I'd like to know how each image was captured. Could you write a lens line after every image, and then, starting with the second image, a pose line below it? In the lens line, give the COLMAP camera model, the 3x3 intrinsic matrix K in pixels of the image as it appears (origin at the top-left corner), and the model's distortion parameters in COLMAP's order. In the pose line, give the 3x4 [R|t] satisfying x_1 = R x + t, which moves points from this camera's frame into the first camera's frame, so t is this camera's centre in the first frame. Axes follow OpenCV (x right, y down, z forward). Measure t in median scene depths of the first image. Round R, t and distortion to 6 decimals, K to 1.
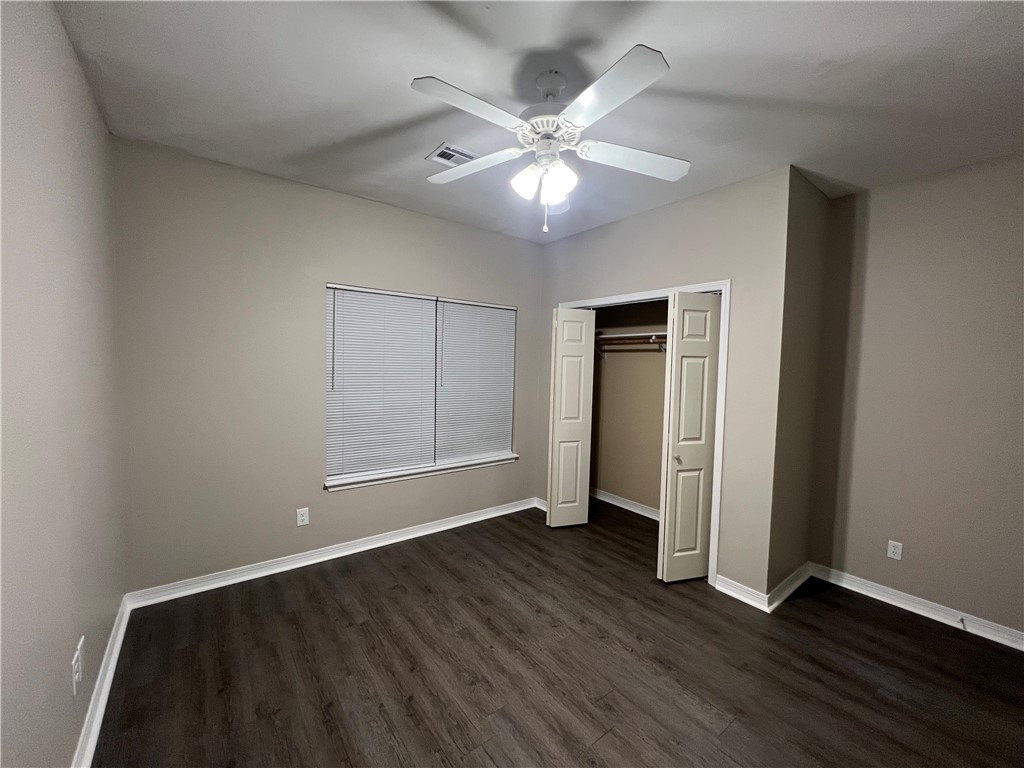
lens RADIAL K [[410.7, 0, 510.8], [0, 410.7, 381.5], [0, 0, 1]] dist [-0.002862, 0.001020]
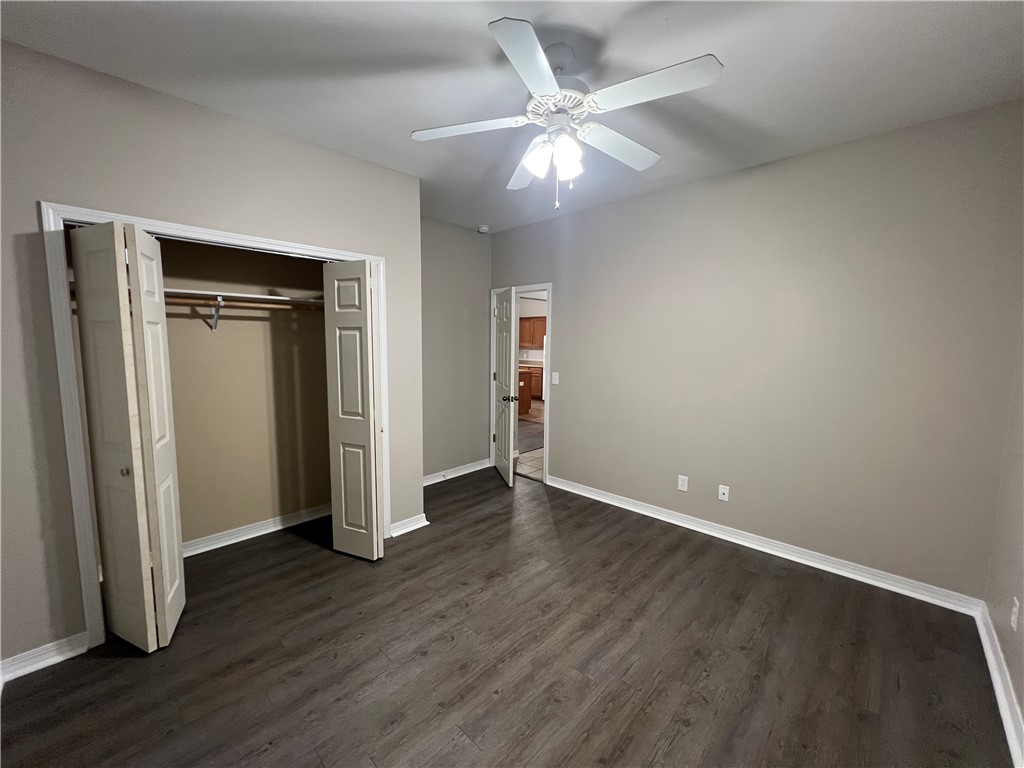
lens RADIAL K [[410.7, 0, 509.8], [0, 410.7, 384.0], [0, 0, 1]] dist [-0.002862, 0.001020]
pose [[-0.156918, -0.125264, 0.979635, -0.735892], [0.037045, 0.990479, 0.132585, -0.059062], [-0.986917, 0.057096, -0.150784, 1.016375]]
